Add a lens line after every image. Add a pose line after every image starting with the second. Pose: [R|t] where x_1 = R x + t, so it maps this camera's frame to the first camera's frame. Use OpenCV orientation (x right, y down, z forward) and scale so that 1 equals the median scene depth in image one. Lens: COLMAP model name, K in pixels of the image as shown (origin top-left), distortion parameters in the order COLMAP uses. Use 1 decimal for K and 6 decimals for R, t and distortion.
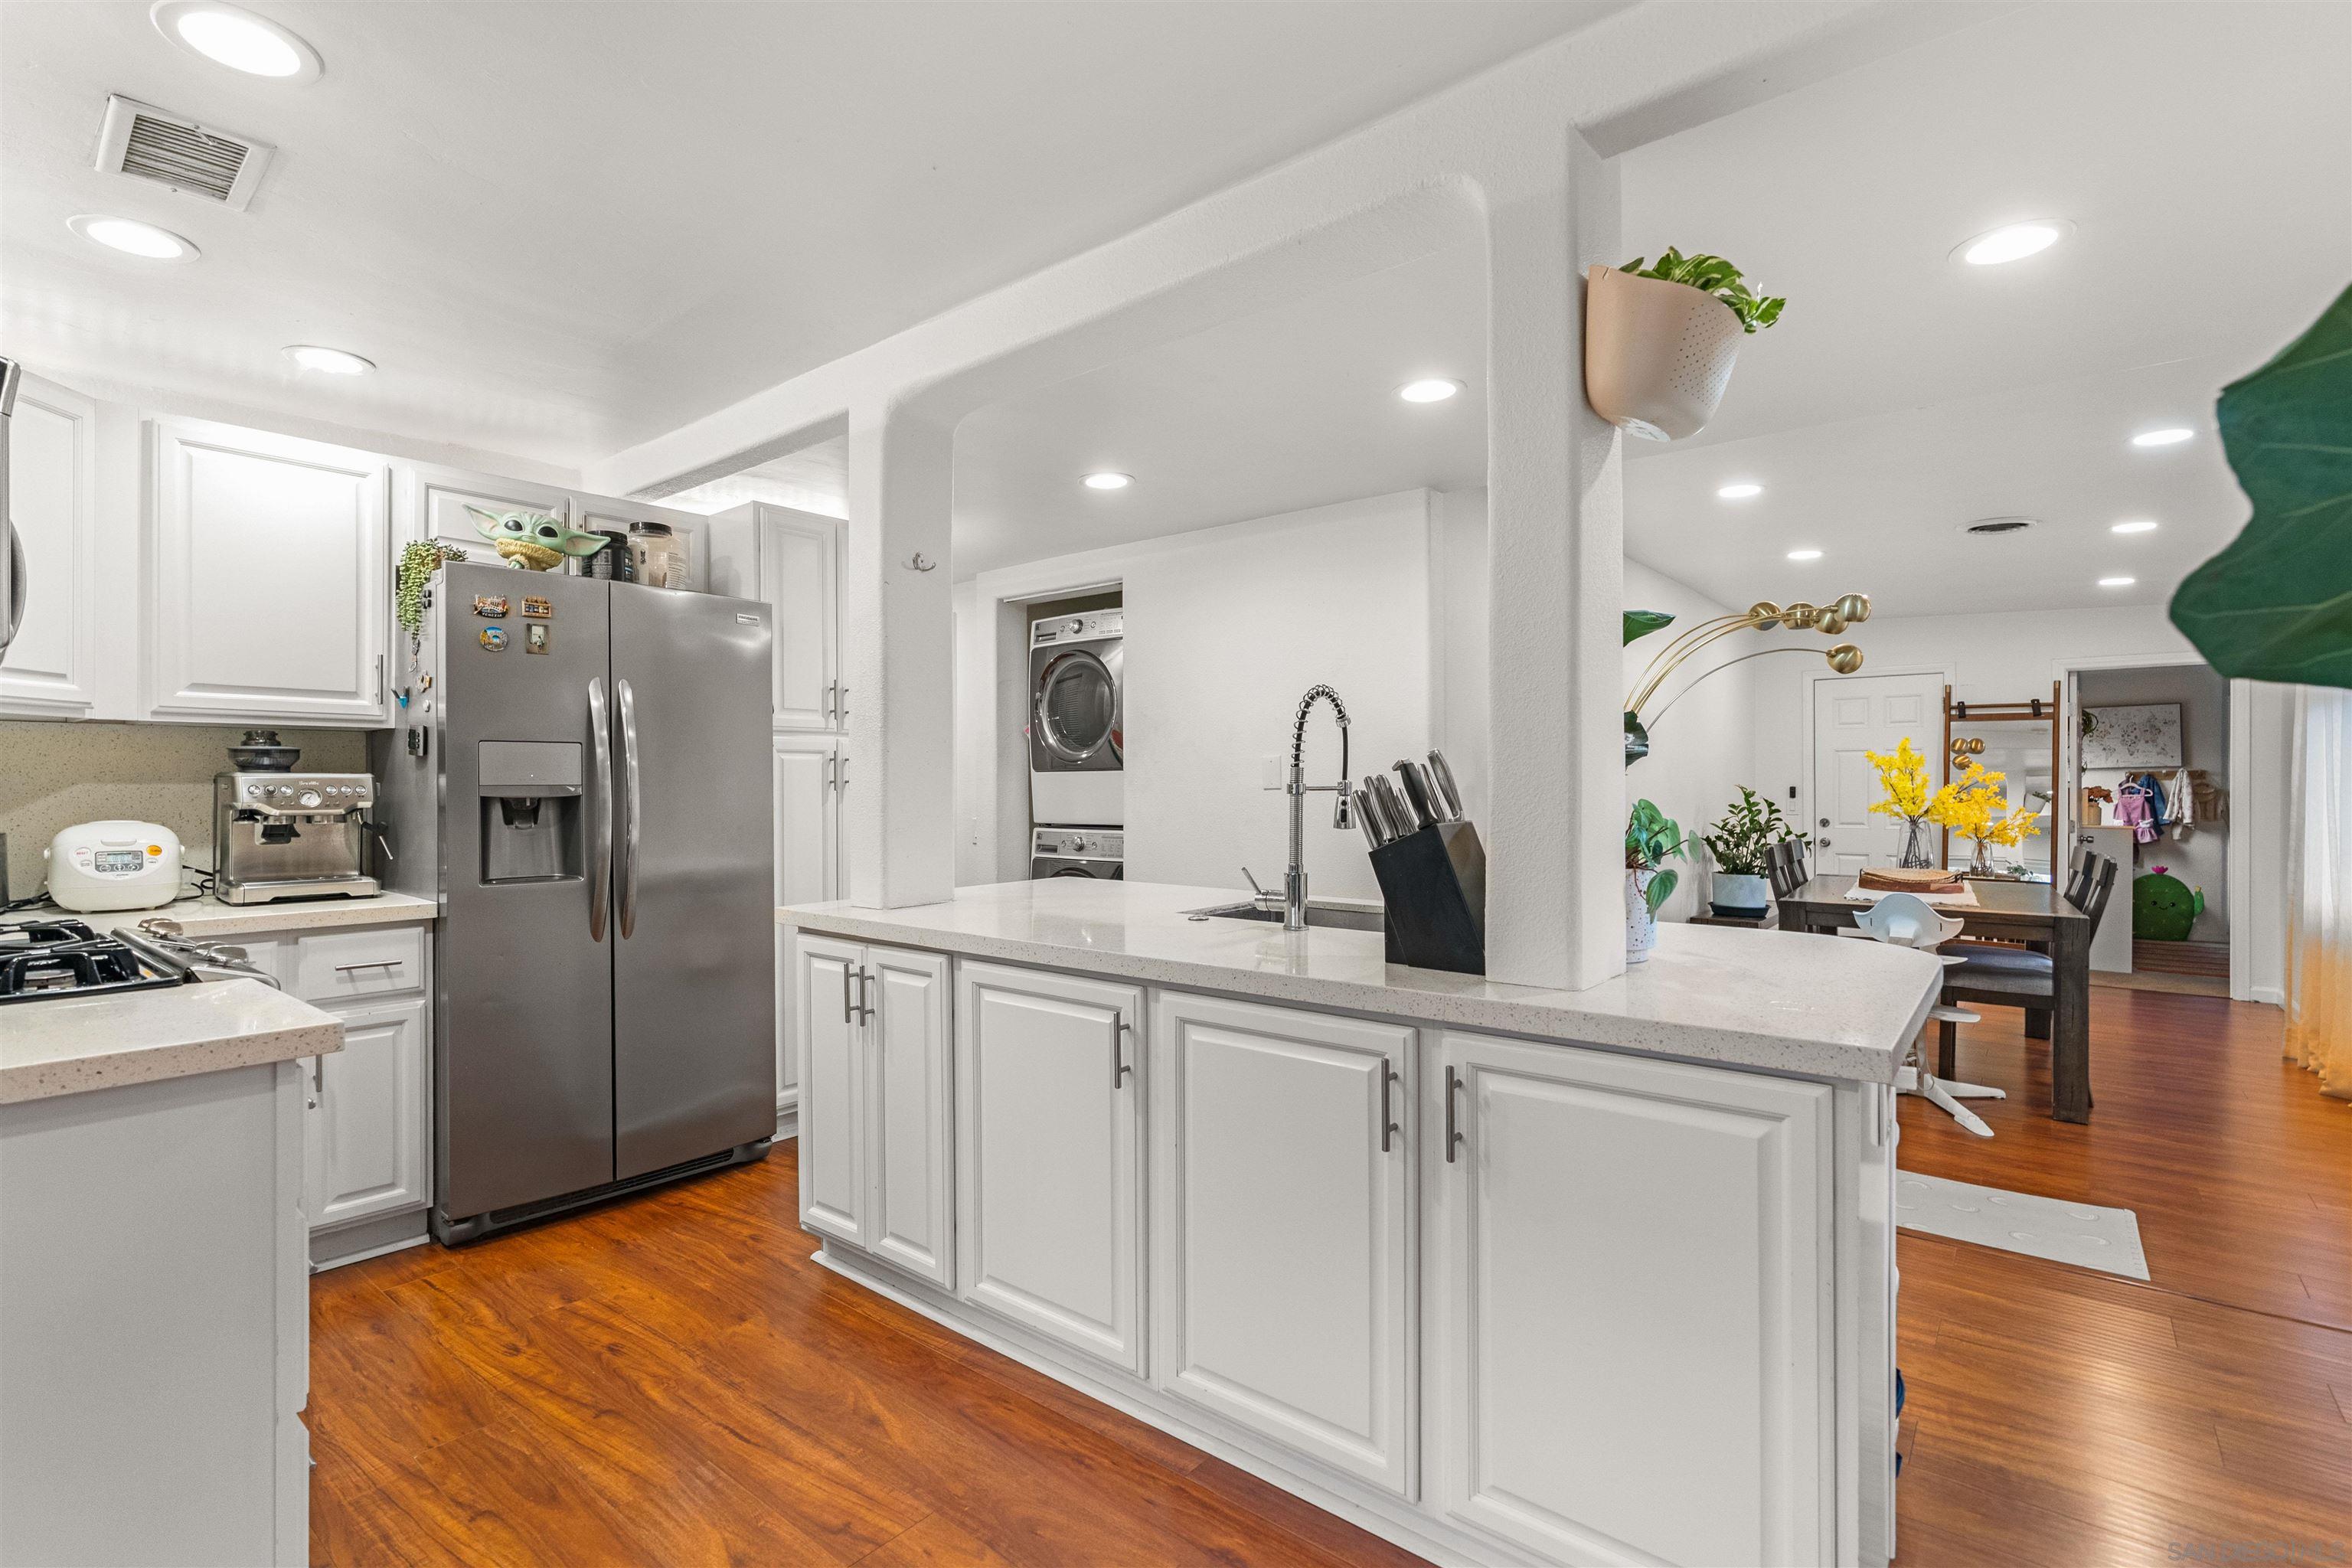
lens RADIAL K [[1073.3, 0, 1169.7], [0, 1073.3, 786.2], [0, 0, 1]] dist [-0.008881, 0.003926]
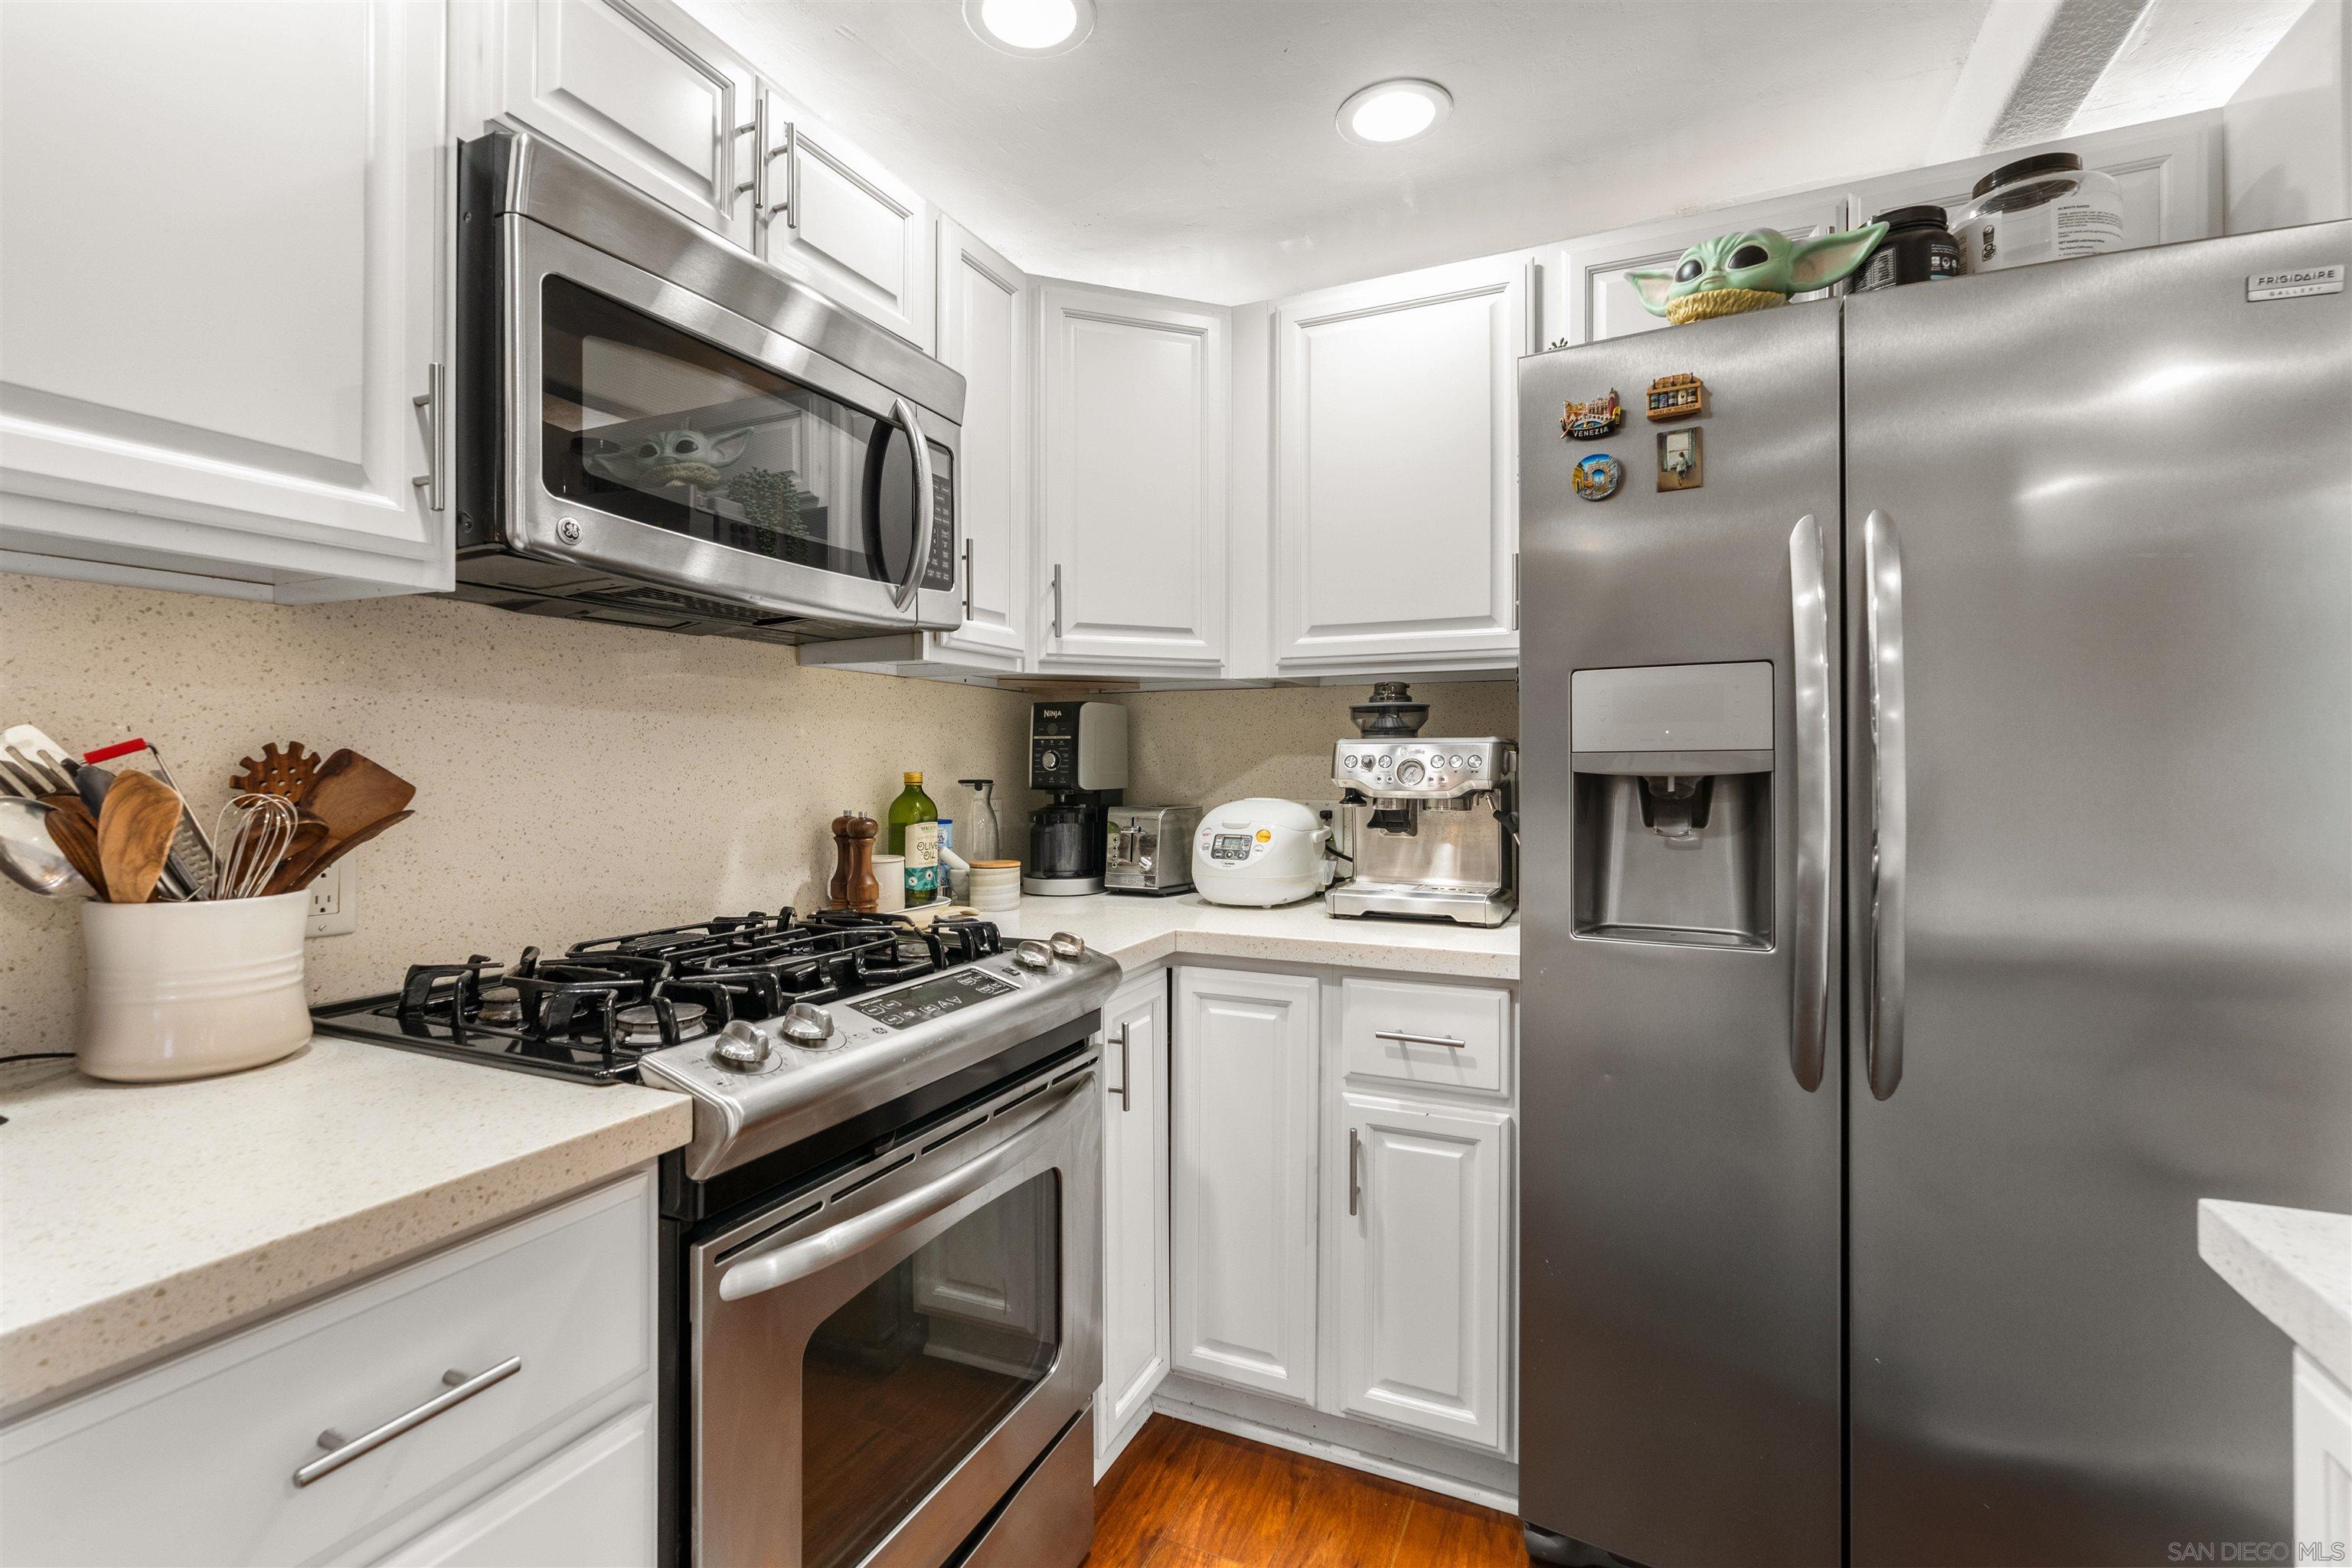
lens RADIAL K [[1073.3, 0, 1146.1], [0, 1073.3, 774.6], [0, 0, 1]] dist [-0.008881, 0.003926]
pose [[0.240238, 0.006747, -0.970691, -0.168795], [-0.001571, 0.999977, 0.006562, 0.007613], [0.970713, -0.000051, 0.240243, 0.662145]]
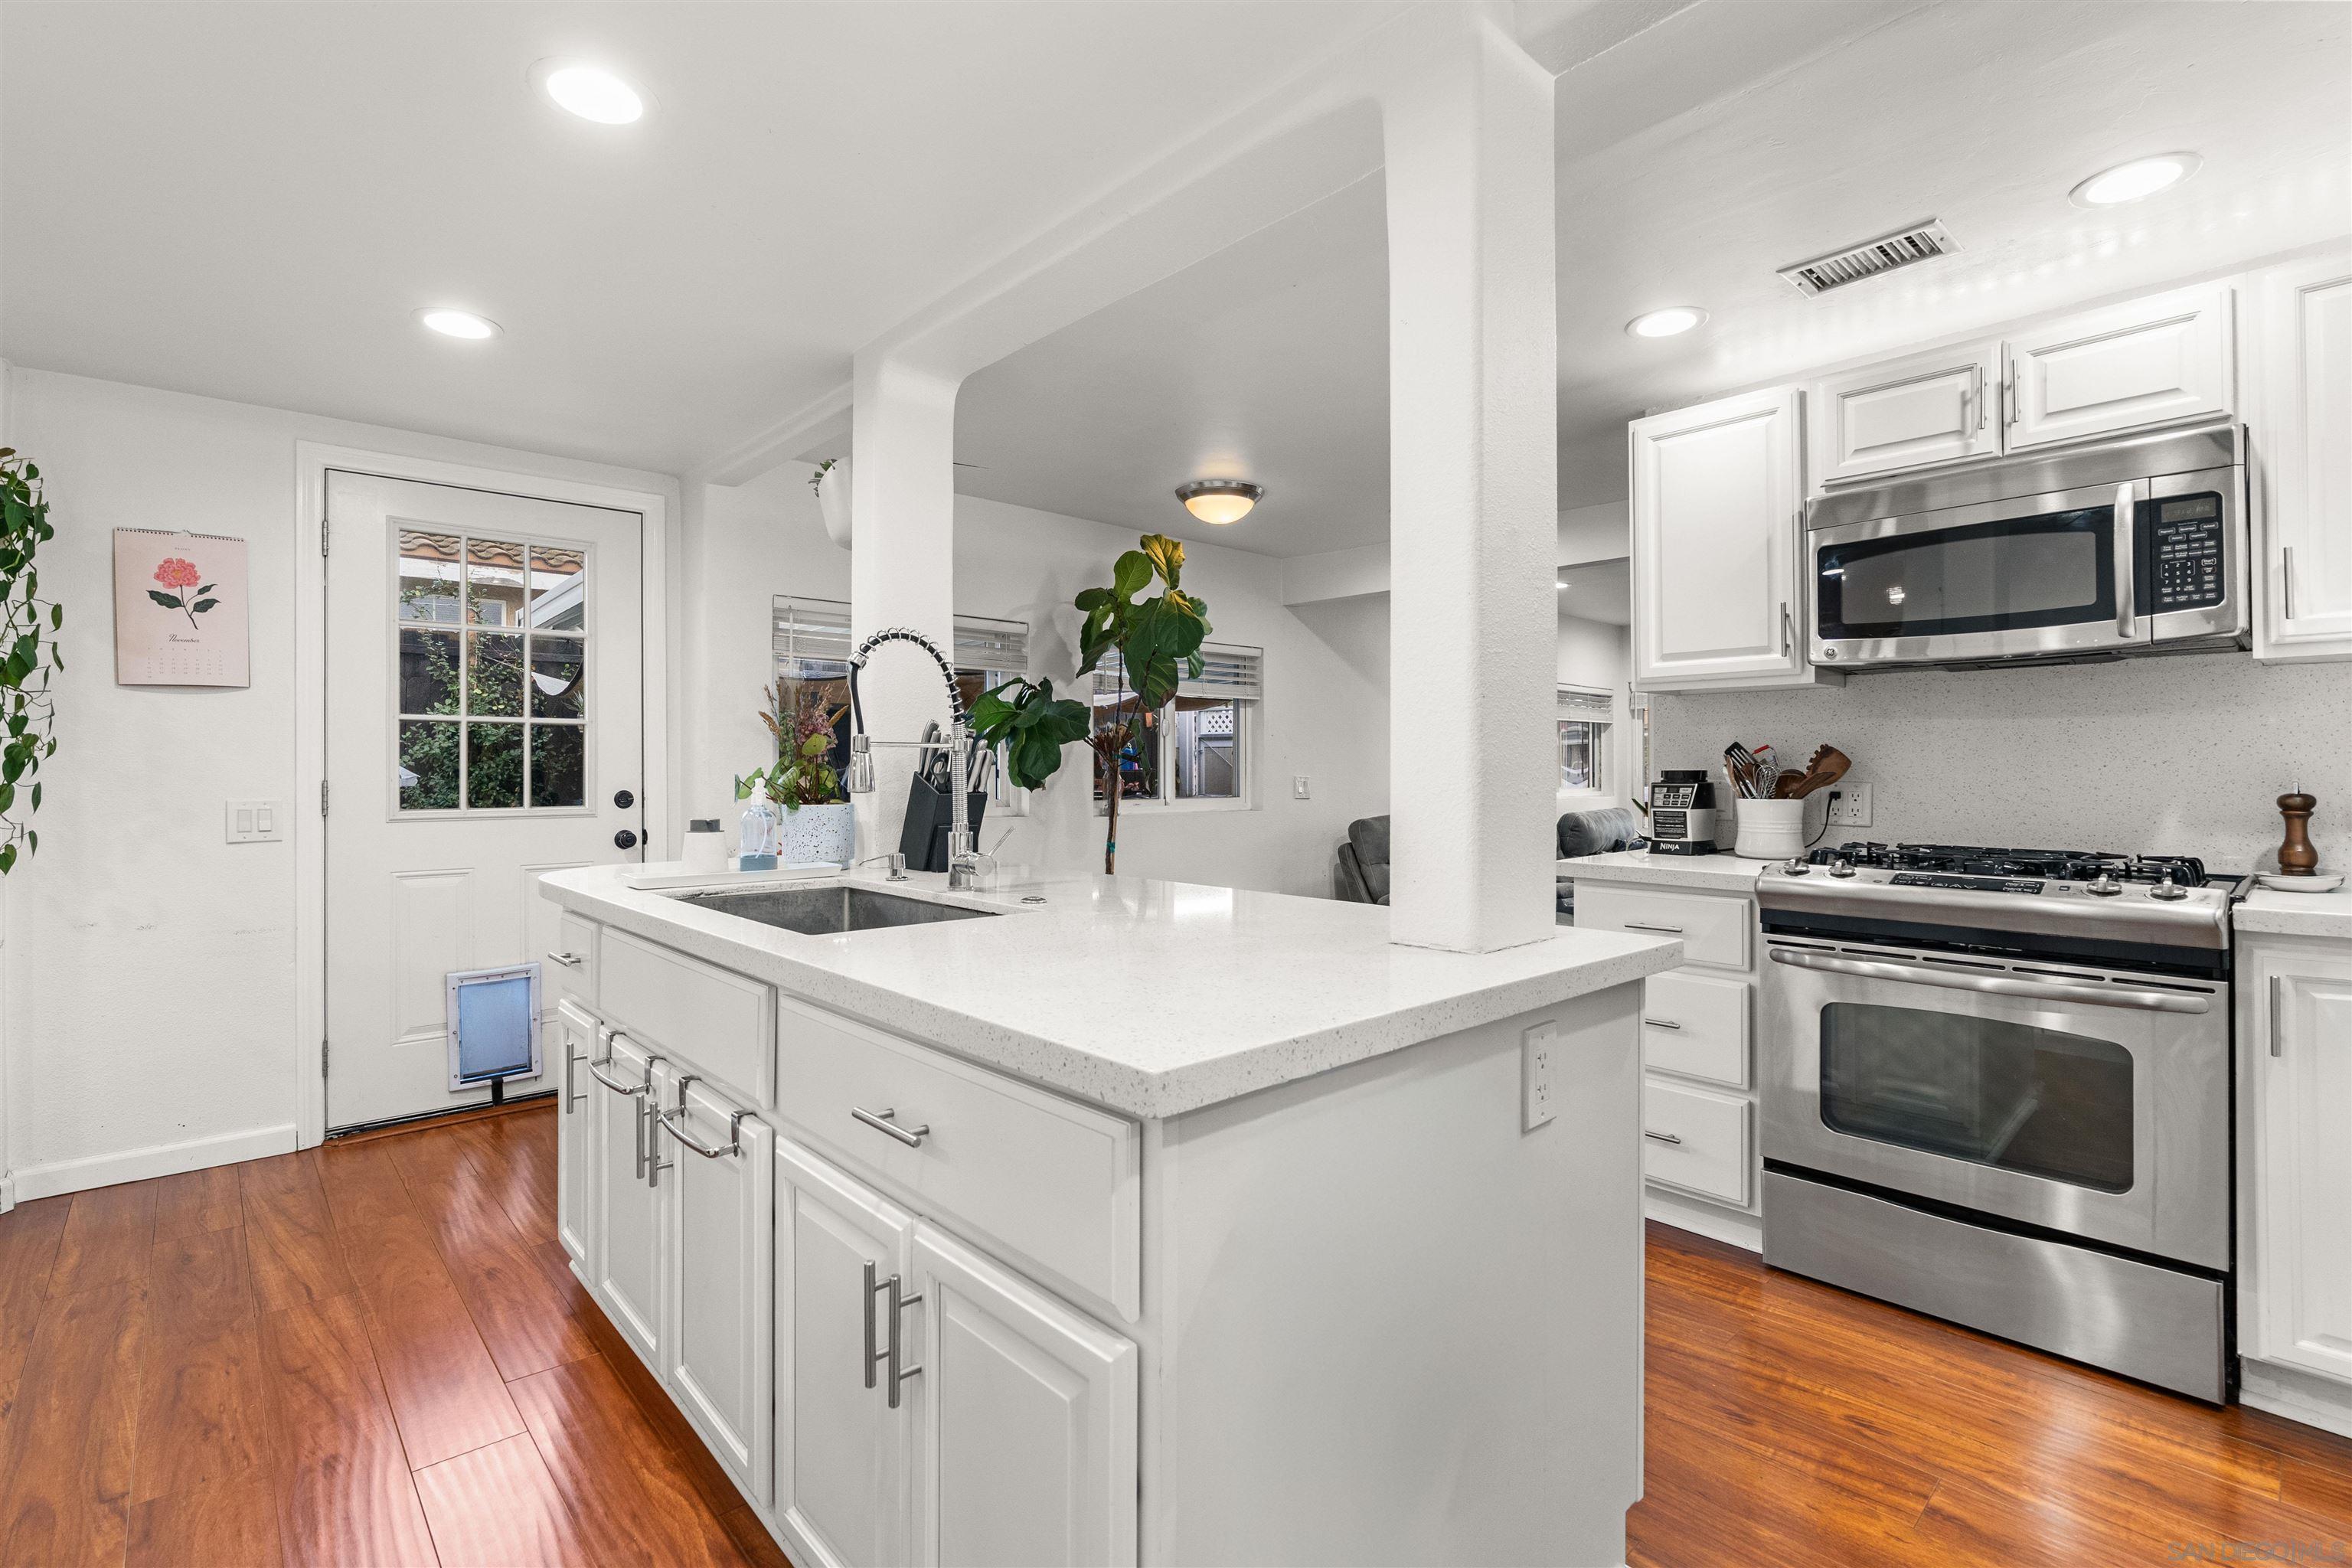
lens RADIAL K [[1073.3, 0, 1164.1], [0, 1073.3, 775.1], [0, 0, 1]] dist [-0.008881, 0.003926]
pose [[-0.988747, -0.000844, 0.149597, -0.169964], [0.000186, 0.999976, 0.006870, 0.020915], [-0.149599, 0.006820, -0.988723, 1.555395]]
